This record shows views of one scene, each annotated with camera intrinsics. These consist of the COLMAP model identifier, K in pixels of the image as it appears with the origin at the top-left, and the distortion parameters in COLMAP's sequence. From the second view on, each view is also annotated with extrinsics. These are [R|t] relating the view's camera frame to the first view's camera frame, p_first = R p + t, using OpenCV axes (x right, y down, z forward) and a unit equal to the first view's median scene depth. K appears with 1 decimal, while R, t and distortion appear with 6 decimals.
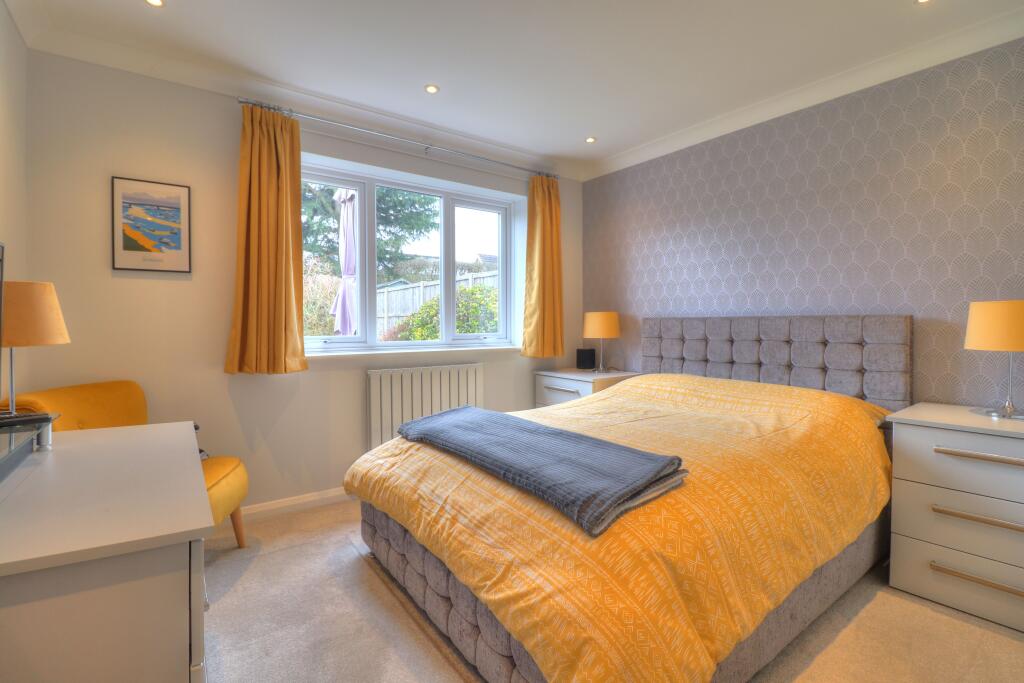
lens RADIAL K [[465.8, 0, 508.0], [0, 465.8, 339.2], [0, 0, 1]] dist [-0.020928, -0.005071]
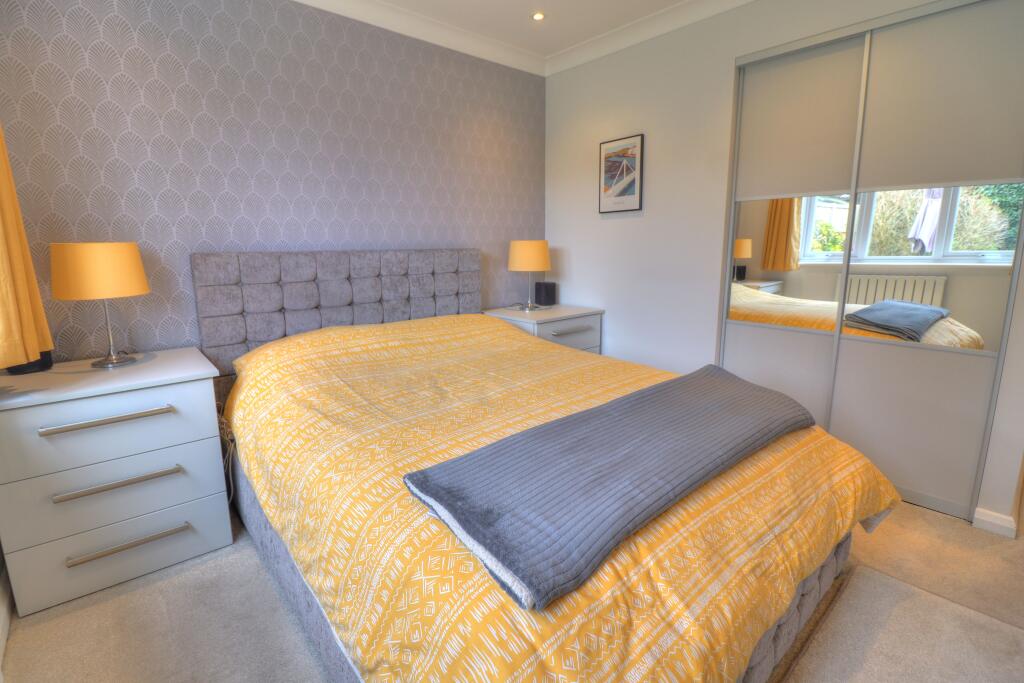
lens RADIAL K [[465.8, 0, 506.1], [0, 465.8, 334.6], [0, 0, 1]] dist [-0.020928, -0.005071]
pose [[-0.064523, -0.181549, 0.981263, -0.454228], [0.047023, 0.981666, 0.184715, -0.045946], [-0.996808, 0.058061, -0.054804, 0.887778]]
